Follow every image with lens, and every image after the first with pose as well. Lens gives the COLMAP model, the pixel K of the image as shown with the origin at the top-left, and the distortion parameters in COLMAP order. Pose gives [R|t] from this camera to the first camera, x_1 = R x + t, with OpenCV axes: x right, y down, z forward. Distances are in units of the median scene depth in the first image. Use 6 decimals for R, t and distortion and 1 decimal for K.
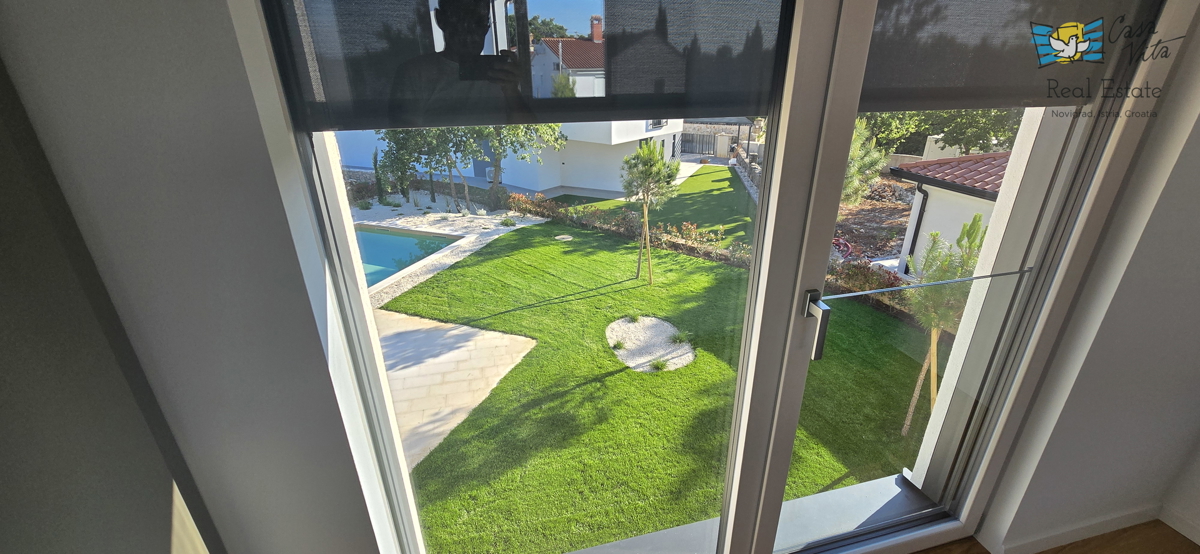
lens RADIAL K [[489.2, 0, 600.0], [0, 489.2, 277.0], [0, 0, 1]] dist [-0.010552, 0.005714]
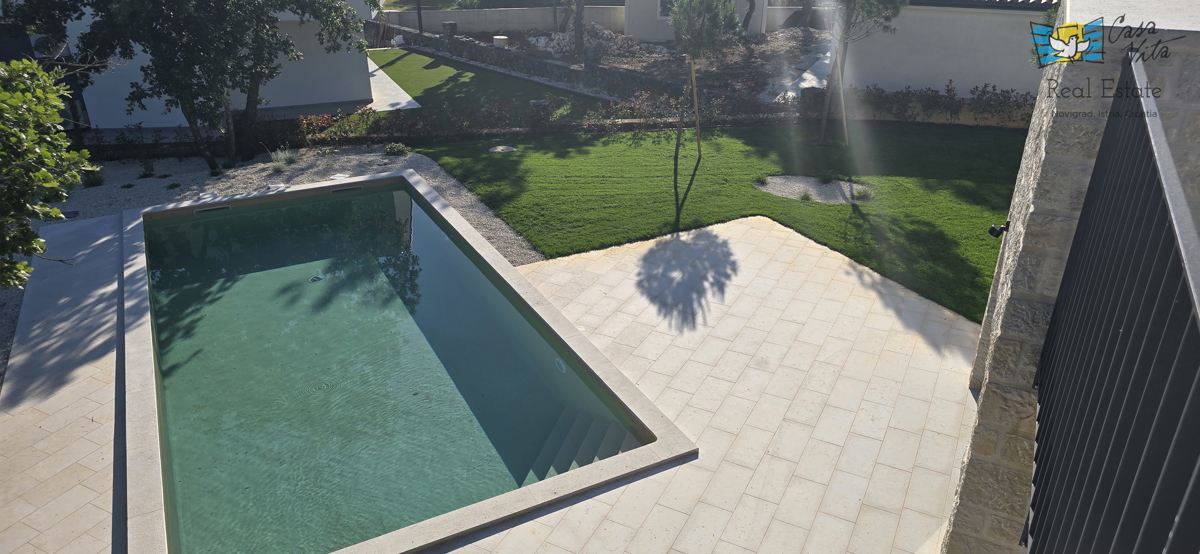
lens RADIAL K [[809.0, 0, 609.1], [0, 809.0, 264.0], [0, 0, 1]] dist [0.086196, -0.105293]
pose [[0.662928, -0.306546, 0.683049, -0.882087], [0.292890, 0.945810, 0.140208, -0.047035], [-0.689015, 0.107111, 0.716788, 0.101683]]
